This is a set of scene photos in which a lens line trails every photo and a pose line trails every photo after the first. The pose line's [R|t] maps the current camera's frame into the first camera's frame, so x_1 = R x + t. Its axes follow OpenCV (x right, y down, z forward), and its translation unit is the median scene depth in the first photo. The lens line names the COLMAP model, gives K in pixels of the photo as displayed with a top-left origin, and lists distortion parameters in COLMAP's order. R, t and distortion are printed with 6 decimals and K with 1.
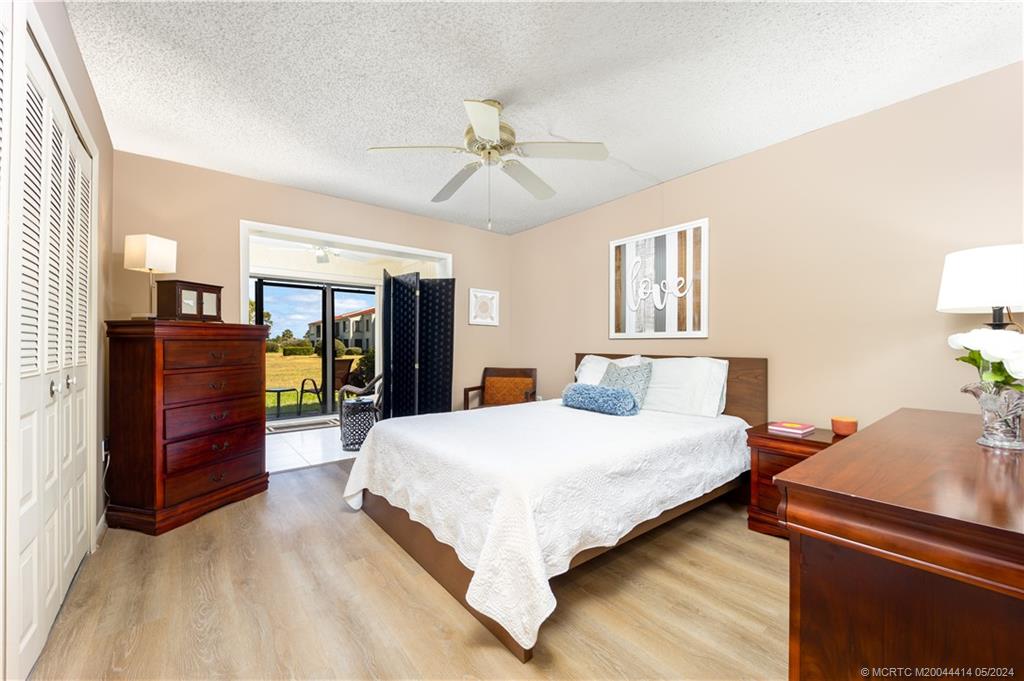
lens RADIAL K [[413.9, 0, 516.0], [0, 413.9, 341.2], [0, 0, 1]] dist [0.001229, 0.000031]
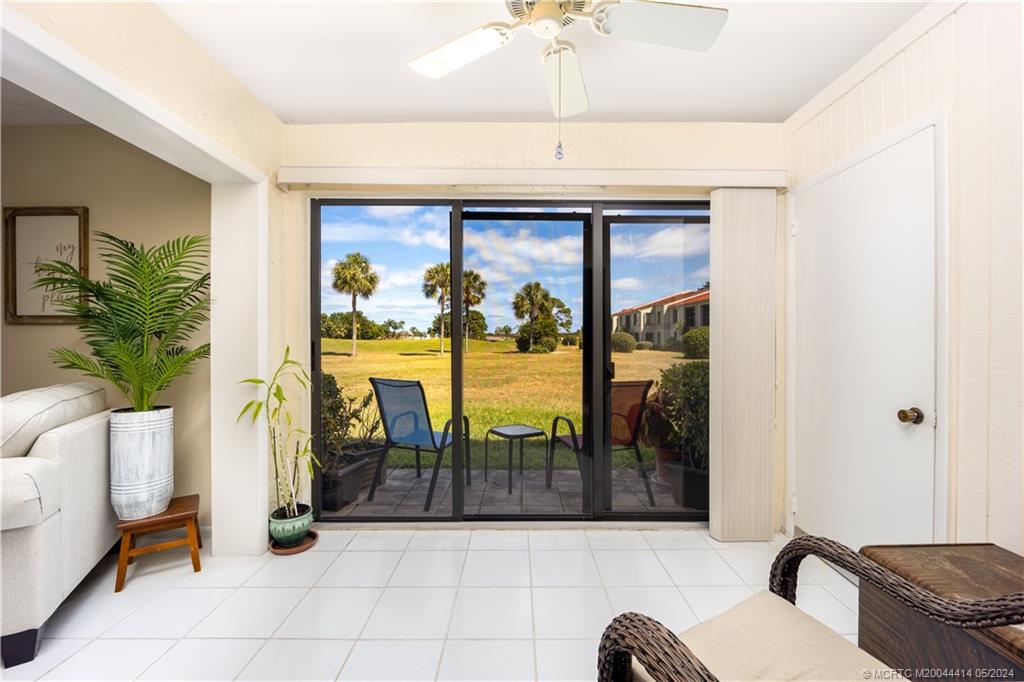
lens RADIAL K [[413.9, 0, 515.9], [0, 413.9, 337.6], [0, 0, 1]] dist [0.001229, 0.000031]
pose [[0.781911, 0.008071, -0.623338, -0.041568], [-0.003219, 0.999955, 0.008909, -0.001332], [0.623381, -0.004960, 0.781902, 0.101138]]
